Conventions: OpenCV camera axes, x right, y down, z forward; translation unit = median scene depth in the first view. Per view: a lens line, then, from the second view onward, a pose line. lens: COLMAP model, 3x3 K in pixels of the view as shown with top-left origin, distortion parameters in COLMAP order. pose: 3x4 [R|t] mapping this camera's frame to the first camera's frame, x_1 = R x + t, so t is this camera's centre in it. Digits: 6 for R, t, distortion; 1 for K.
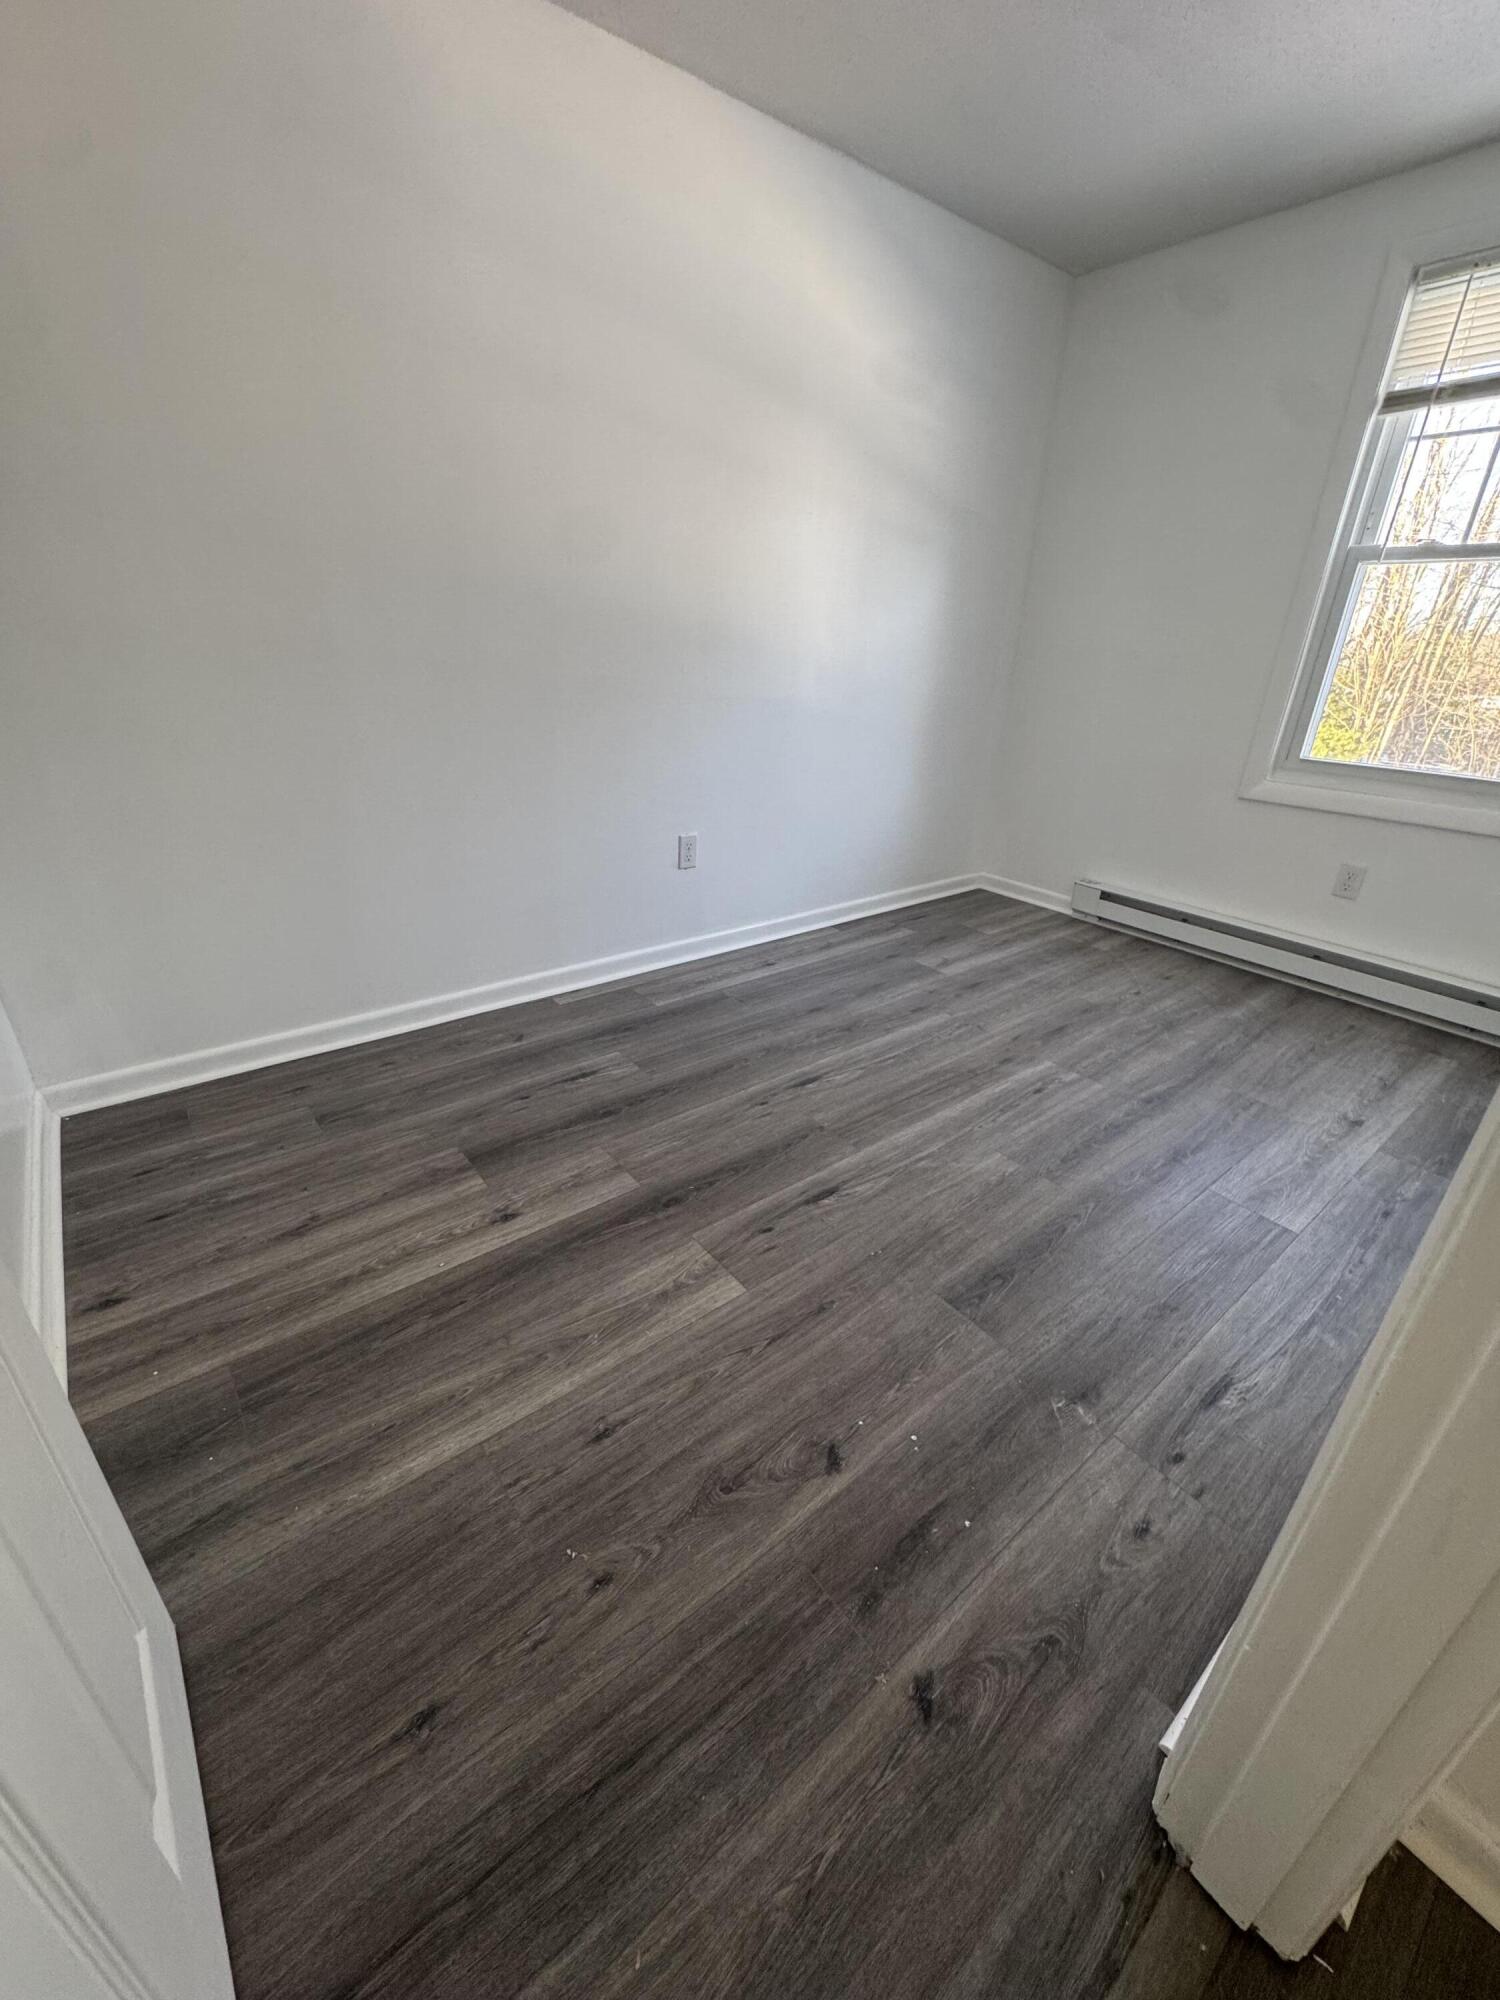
lens RADIAL K [[798.0, 0, 750.0], [0, 798.0, 1000.0], [0, 0, 1]] dist [-0.002526, 0.000521]
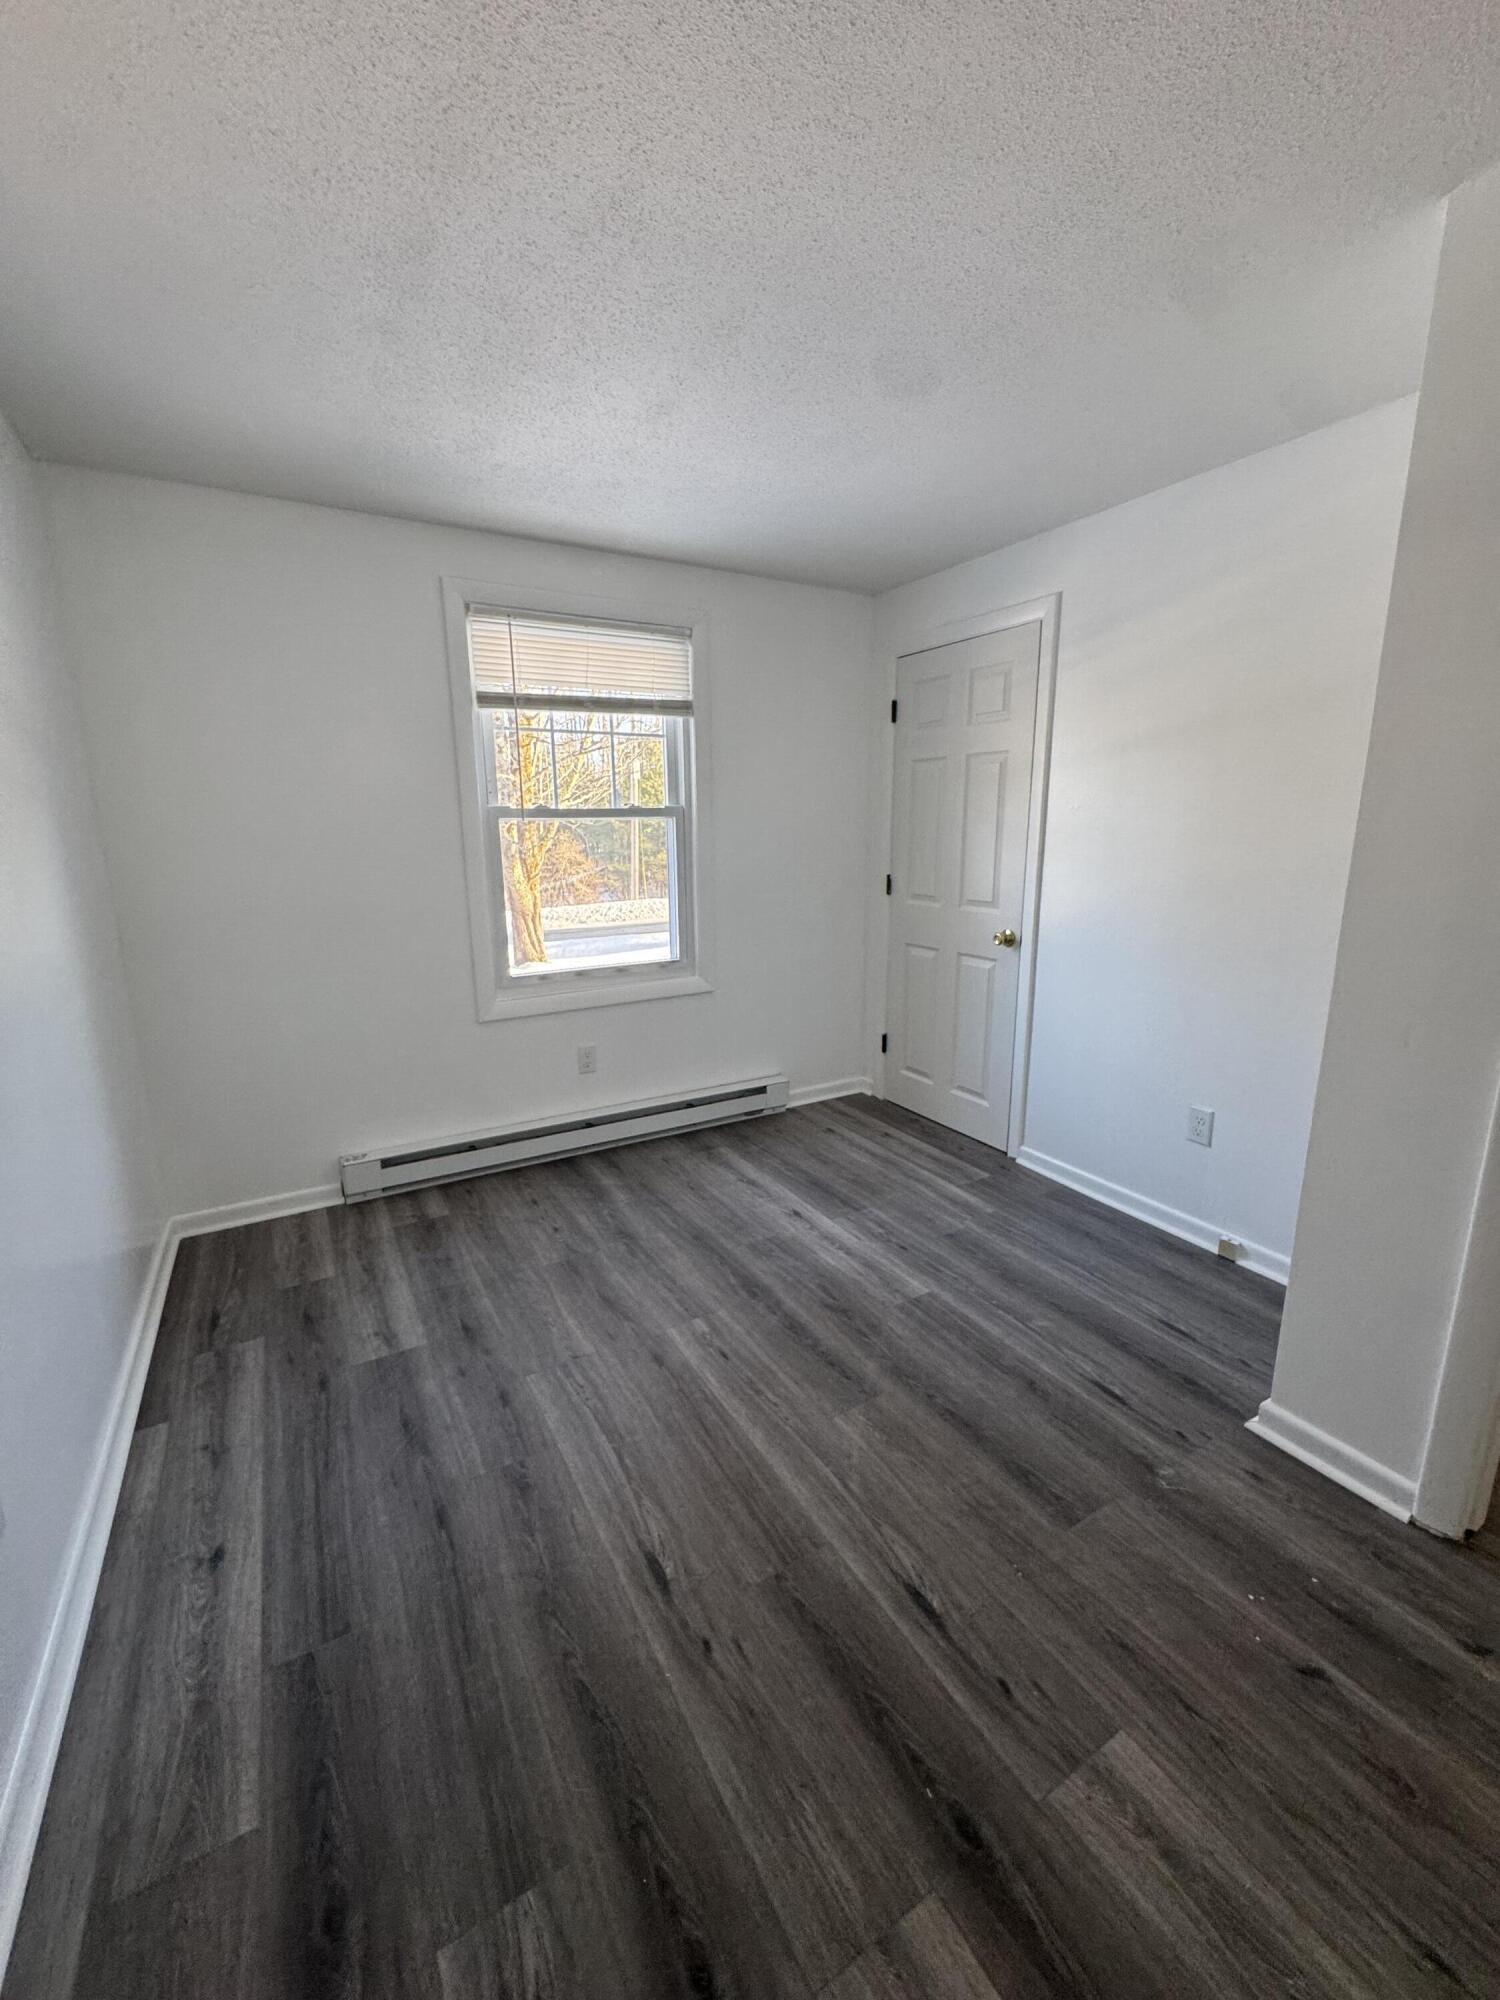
lens RADIAL K [[798.0, 0, 750.0], [0, 798.0, 1000.0], [0, 0, 1]] dist [-0.002526, 0.000521]
pose [[0.144786, -0.248703, 0.957697, -0.403688], [0.426939, 0.888861, 0.166282, -0.371723], [-0.892614, 0.384803, 0.234876, 0.524643]]
